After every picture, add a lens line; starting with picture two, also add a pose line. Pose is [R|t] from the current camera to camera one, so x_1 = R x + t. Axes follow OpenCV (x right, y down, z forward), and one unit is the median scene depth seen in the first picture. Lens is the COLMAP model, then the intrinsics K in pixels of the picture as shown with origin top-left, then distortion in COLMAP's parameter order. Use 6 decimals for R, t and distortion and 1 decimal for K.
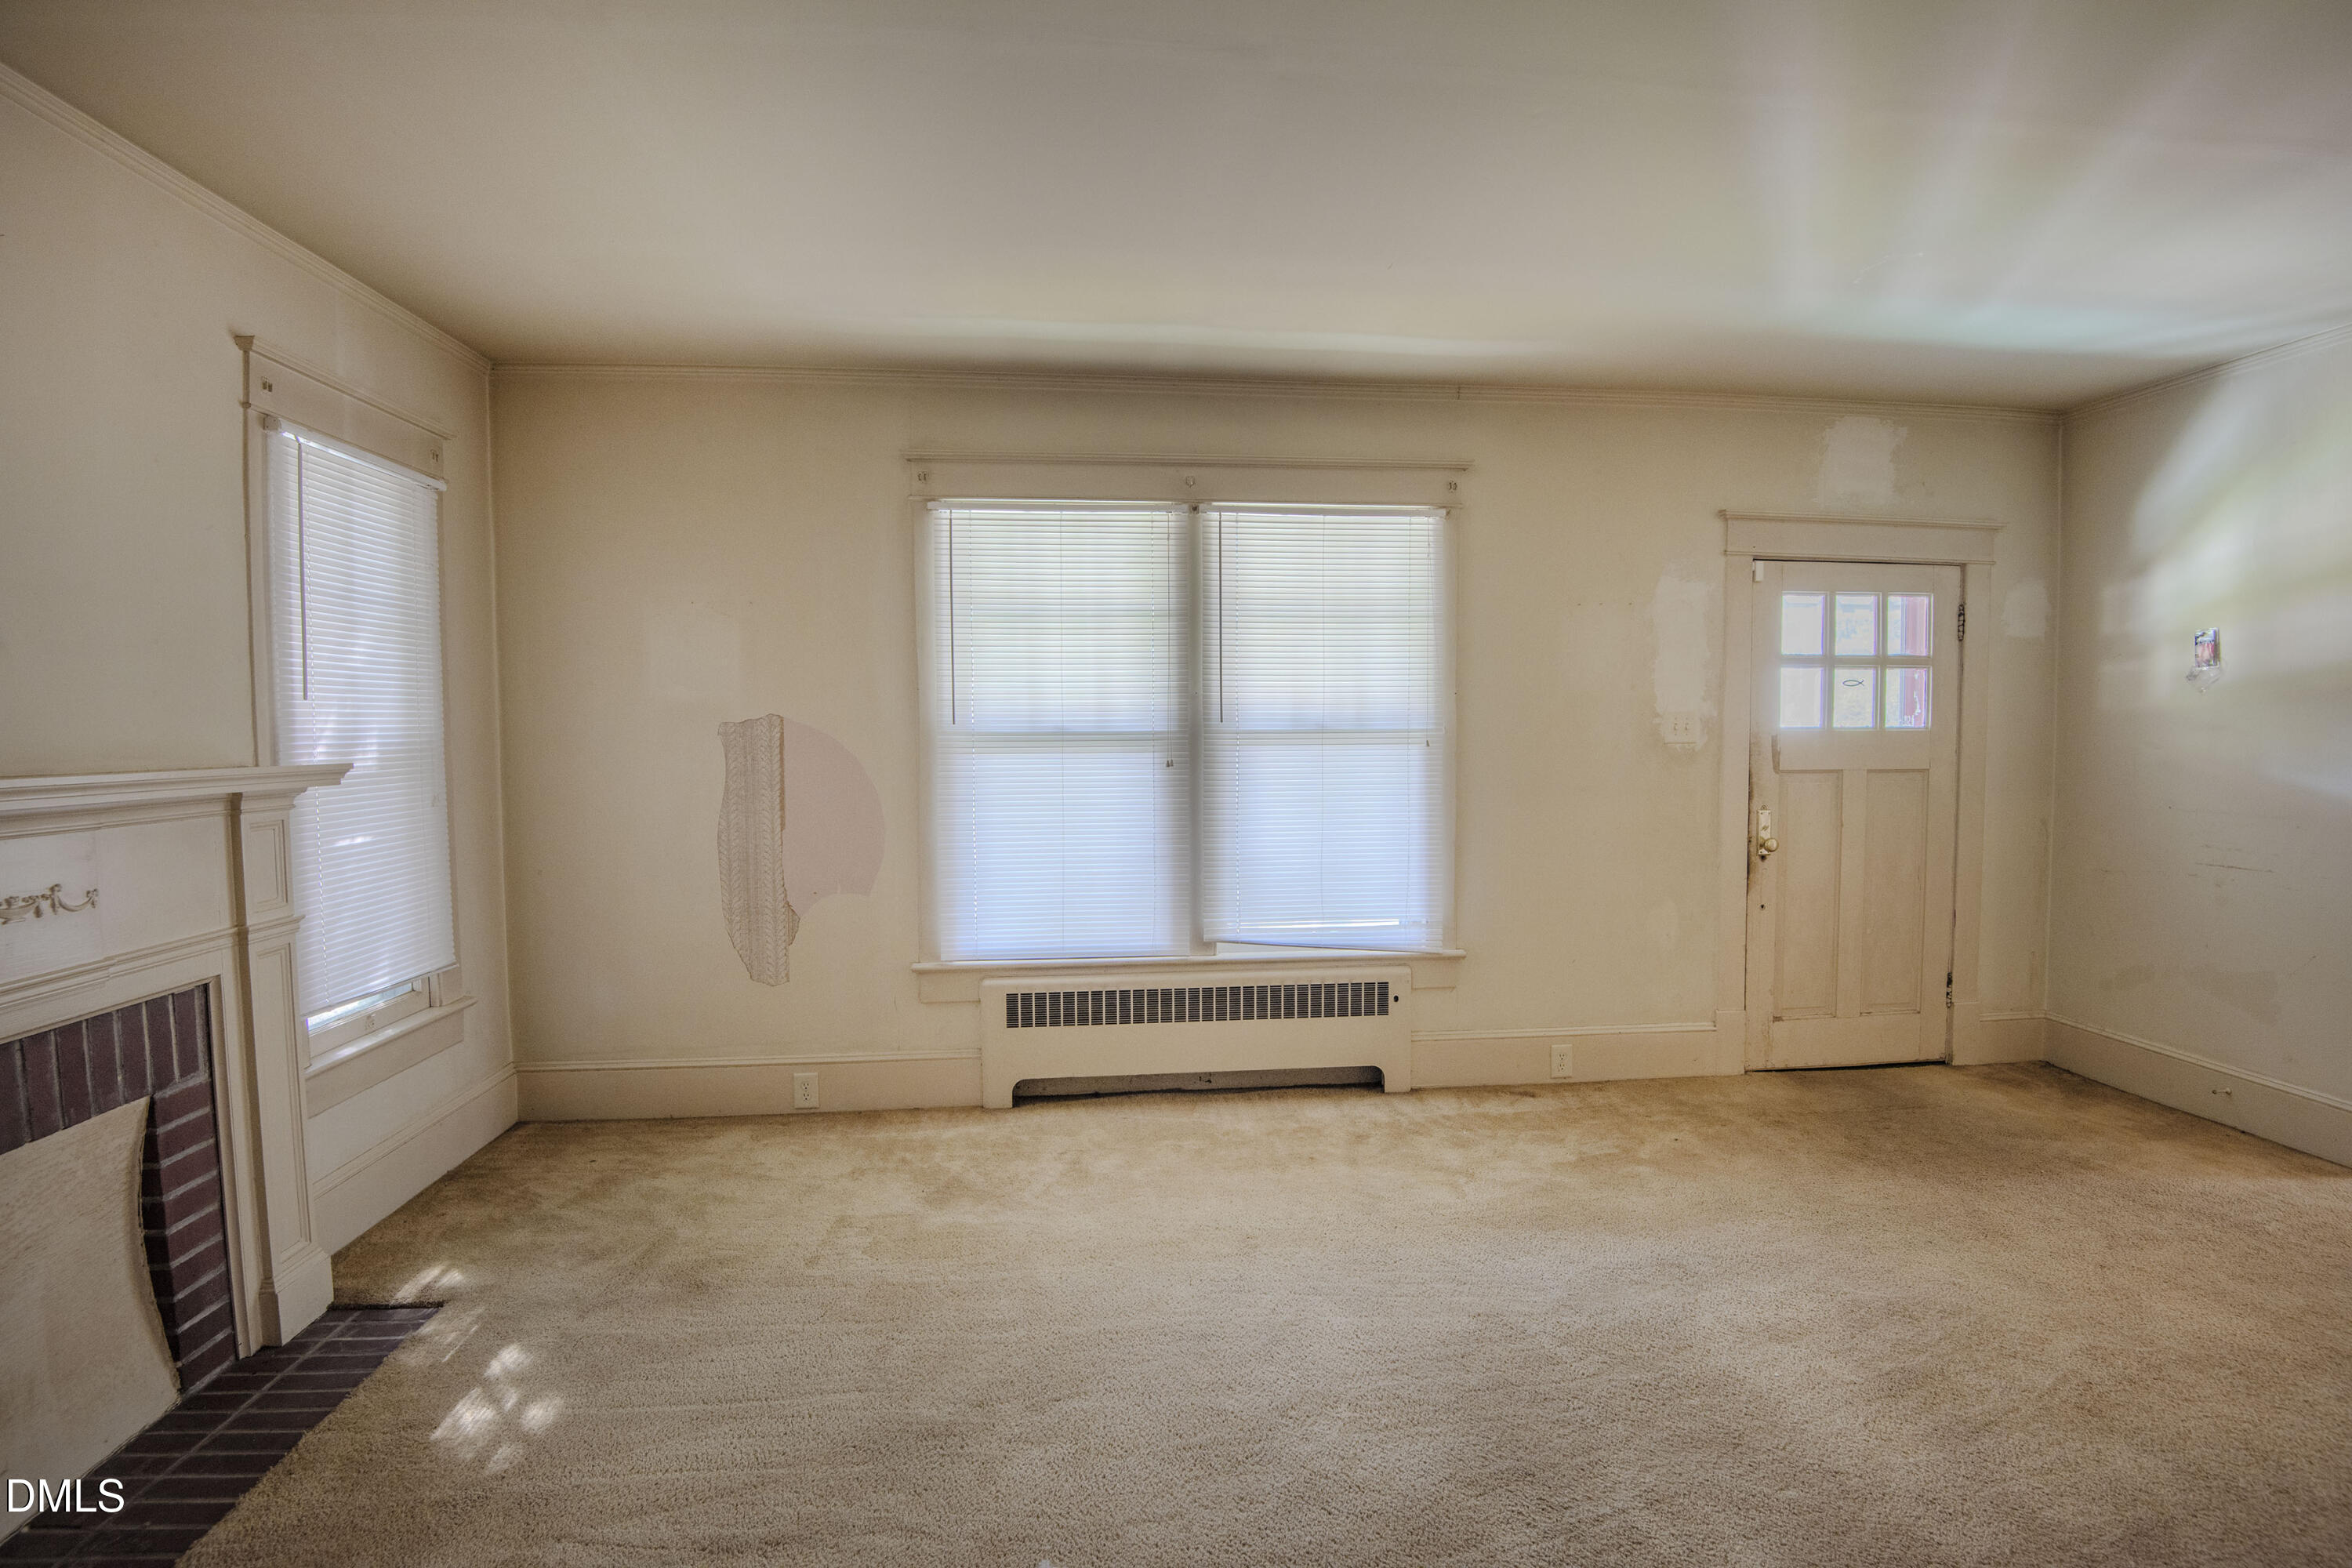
lens RADIAL K [[1097.6, 0, 1176.0], [0, 1097.6, 784.0], [0, 0, 1]] dist [-0.023213, -0.008074]
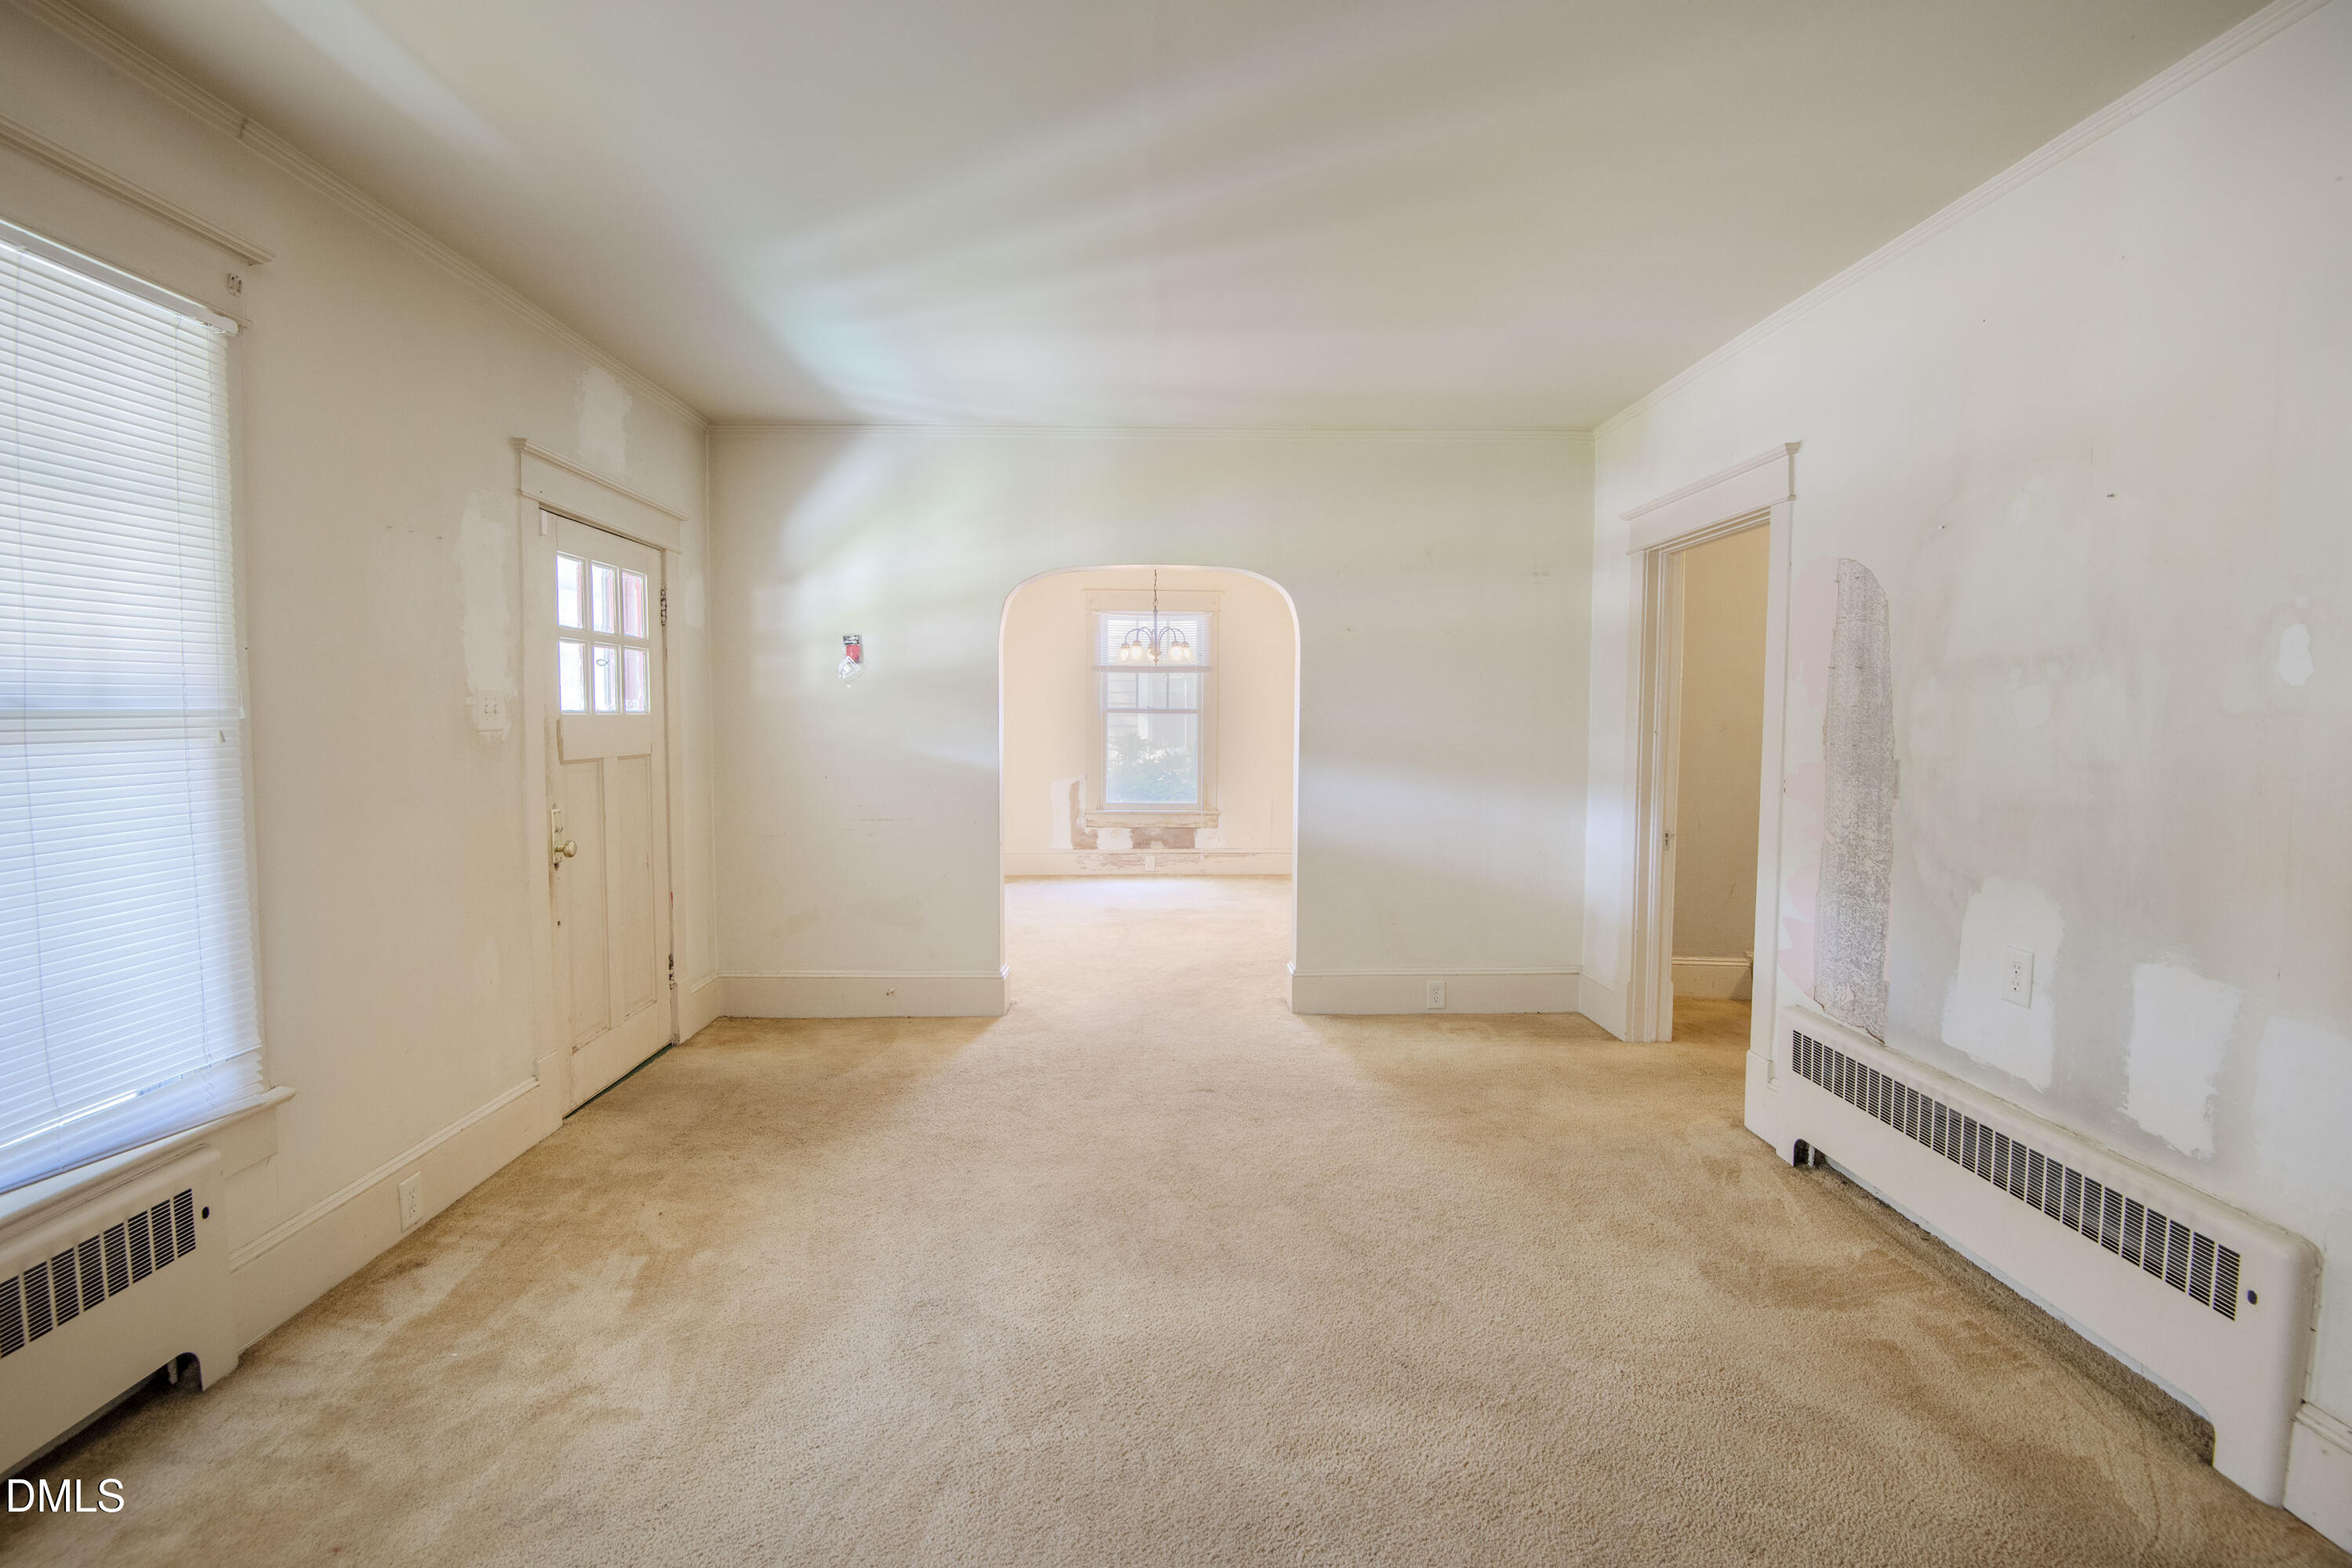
lens RADIAL K [[1097.6, 0, 1176.0], [0, 1097.6, 784.0], [0, 0, 1]] dist [-0.023213, -0.008074]
pose [[0.073582, -0.059981, 0.995484, -0.271628], [0.048204, 0.997237, 0.056524, -0.020601], [-0.996124, 0.043827, 0.076270, 0.476404]]
